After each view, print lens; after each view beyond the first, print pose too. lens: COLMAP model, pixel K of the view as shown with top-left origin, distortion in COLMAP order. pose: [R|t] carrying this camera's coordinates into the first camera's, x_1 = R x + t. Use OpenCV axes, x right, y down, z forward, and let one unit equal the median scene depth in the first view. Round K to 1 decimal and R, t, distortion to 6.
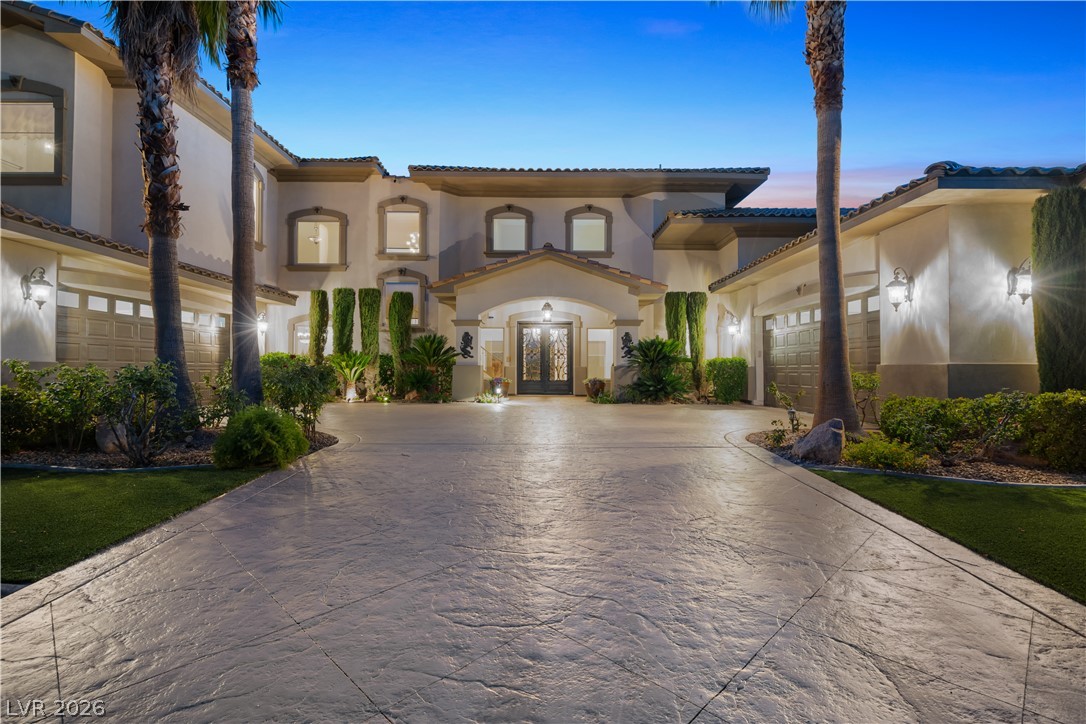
lens RADIAL K [[533.5, 0, 540.7], [0, 533.5, 358.4], [0, 0, 1]] dist [0.010645, 0.000630]
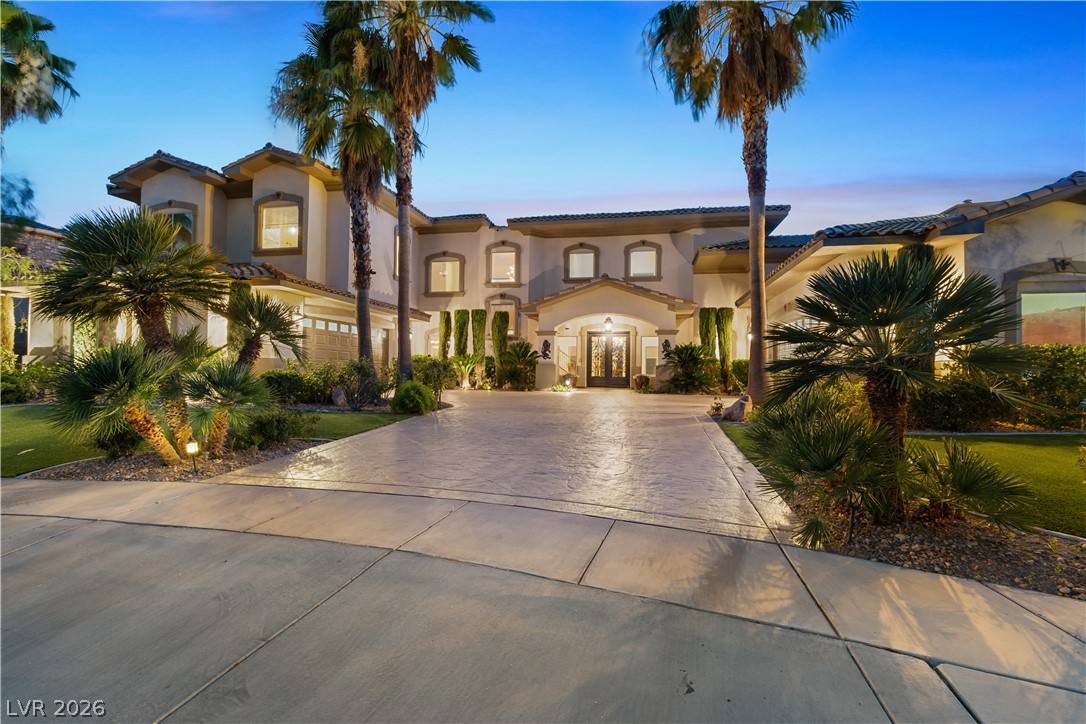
lens RADIAL K [[500.9, 0, 543.4], [0, 500.9, 361.5], [0, 0, 1]] dist [-0.001091, -0.000010]
pose [[0.979204, 0.003837, -0.202841, 0.114513], [-0.004508, 0.999986, -0.002847, 0.009301], [0.202827, 0.003702, 0.979208, -0.257470]]
